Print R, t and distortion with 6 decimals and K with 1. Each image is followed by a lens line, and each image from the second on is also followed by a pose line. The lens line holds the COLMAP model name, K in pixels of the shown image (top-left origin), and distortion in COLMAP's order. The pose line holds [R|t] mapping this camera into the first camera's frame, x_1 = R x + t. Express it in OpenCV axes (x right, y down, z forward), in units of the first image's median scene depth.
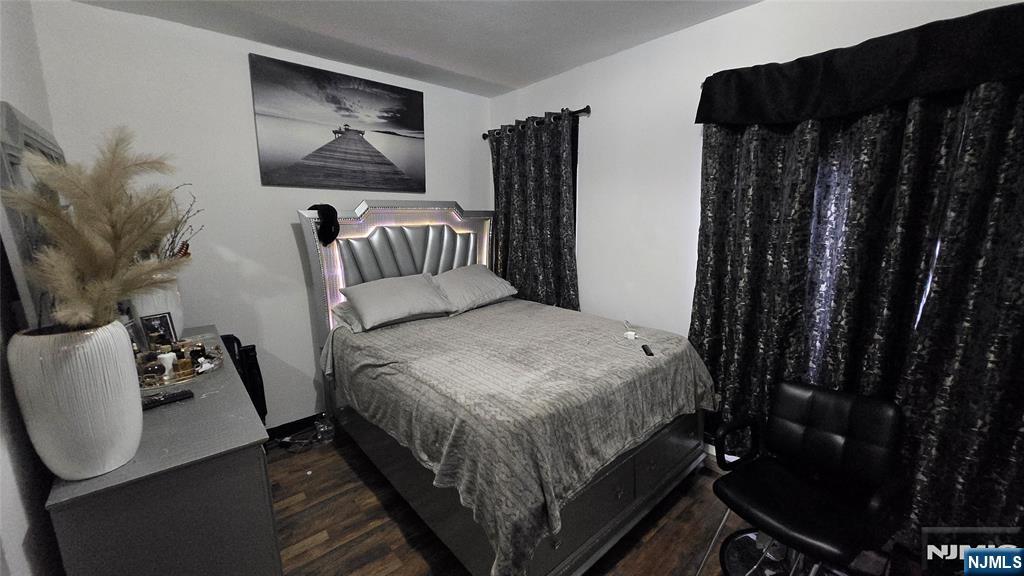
lens RADIAL K [[405.5, 0, 517.9], [0, 405.5, 296.8], [0, 0, 1]] dist [0.000144, 0.000105]
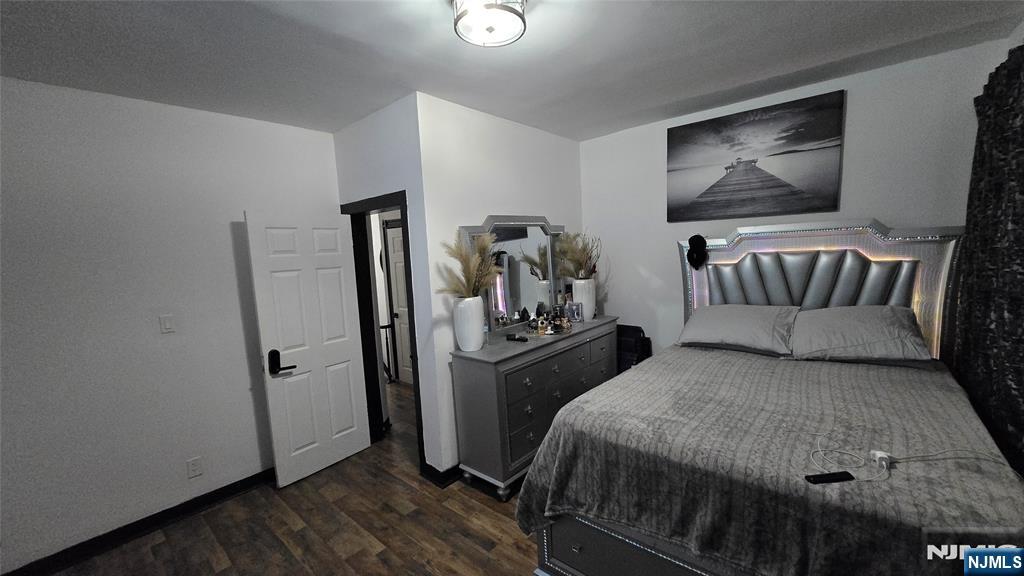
lens RADIAL K [[405.5, 0, 517.9], [0, 405.5, 296.8], [0, 0, 1]] dist [0.000144, 0.000105]
pose [[0.128943, 0.119913, -0.984375, 0.586762], [-0.142607, 0.984586, 0.101259, -0.088095], [0.981344, 0.127322, 0.144056, 0.315007]]
